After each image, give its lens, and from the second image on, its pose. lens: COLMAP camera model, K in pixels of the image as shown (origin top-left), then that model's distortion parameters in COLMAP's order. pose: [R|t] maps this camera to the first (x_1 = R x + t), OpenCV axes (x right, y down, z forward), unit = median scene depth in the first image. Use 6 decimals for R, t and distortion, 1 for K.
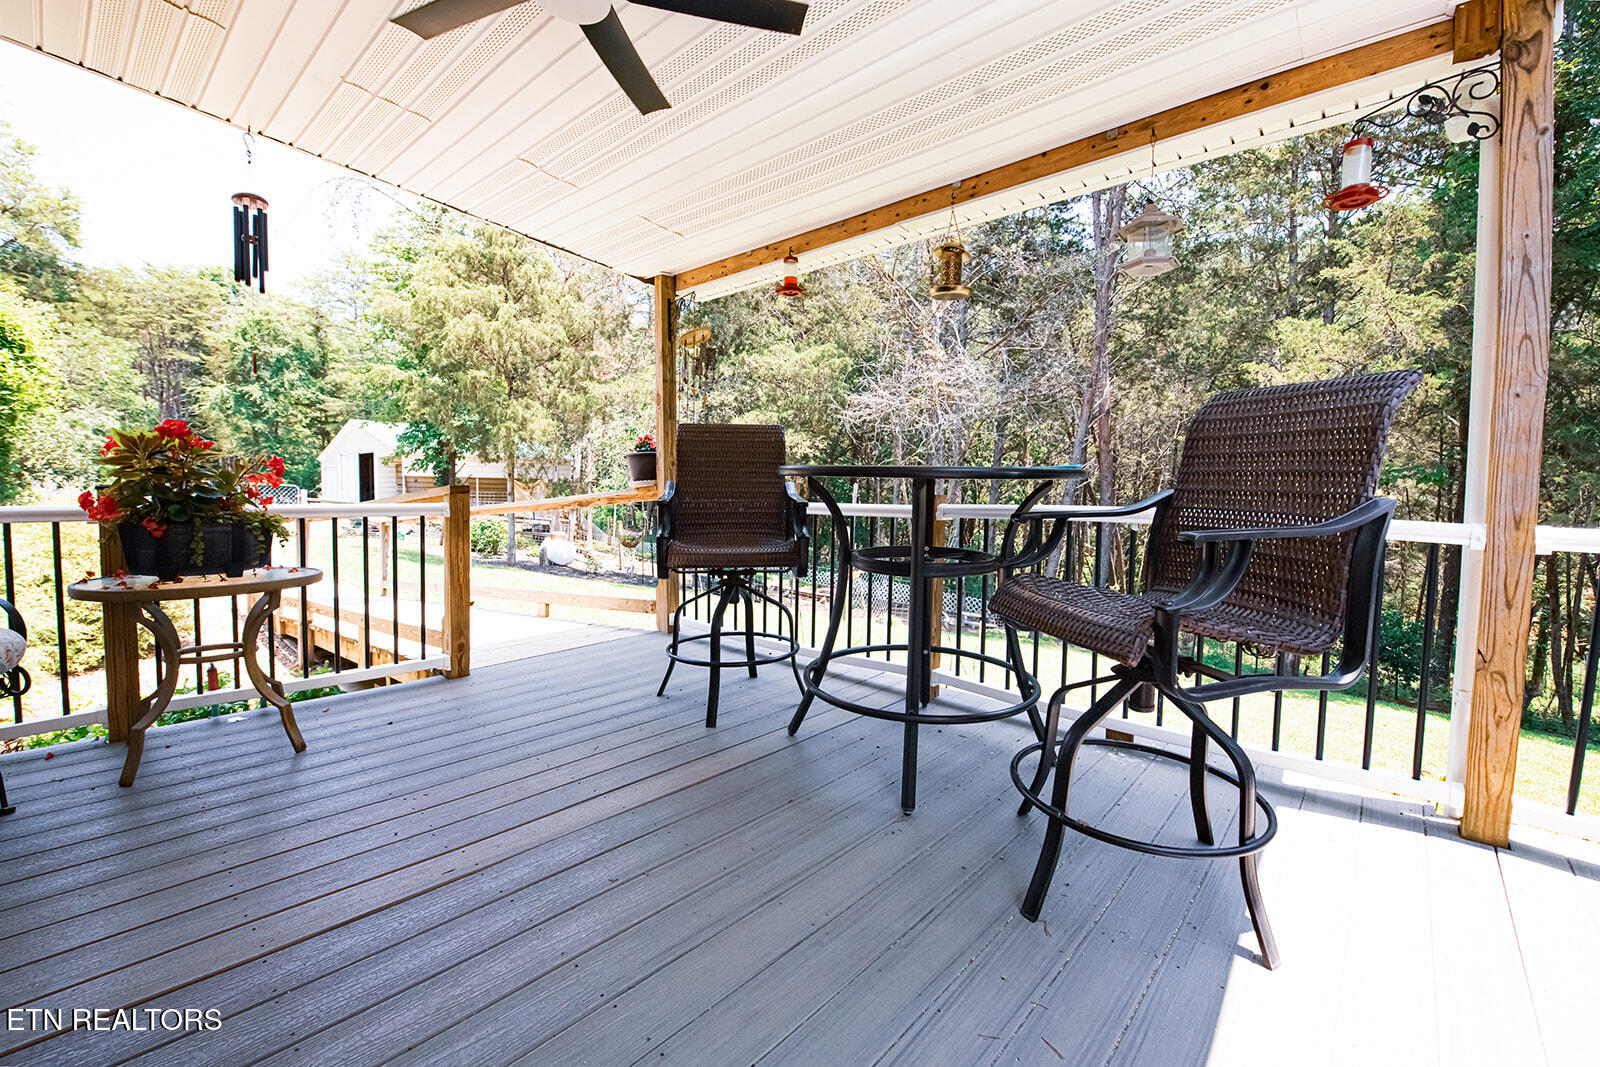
lens RADIAL K [[665.7, 0, 800.0], [0, 665.7, 533.5], [0, 0, 1]] dist [-0.026649, 0.000055]
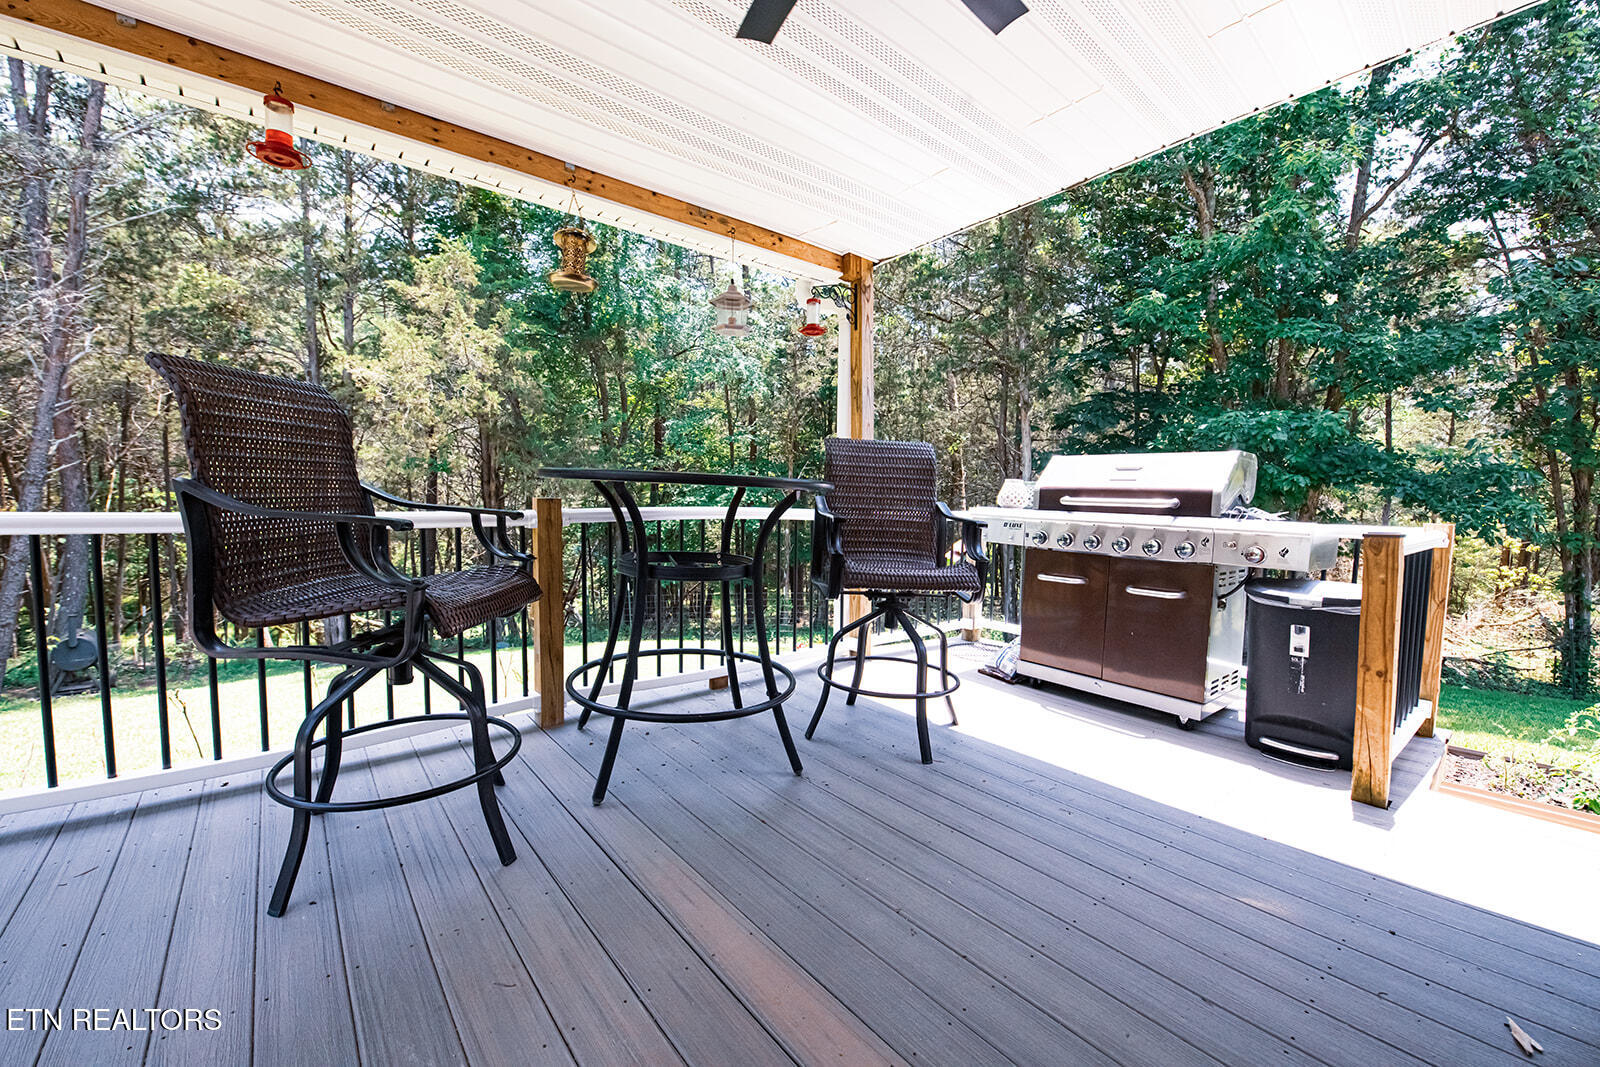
lens RADIAL K [[653.3, 0, 800.0], [0, 653.3, 533.5], [0, 0, 1]] dist [0.013038, -0.000008]
pose [[0.146234, -0.063259, 0.987225, -0.681542], [0.041556, 0.997465, 0.057760, -0.055198], [-0.988377, 0.032579, 0.148493, 0.576022]]
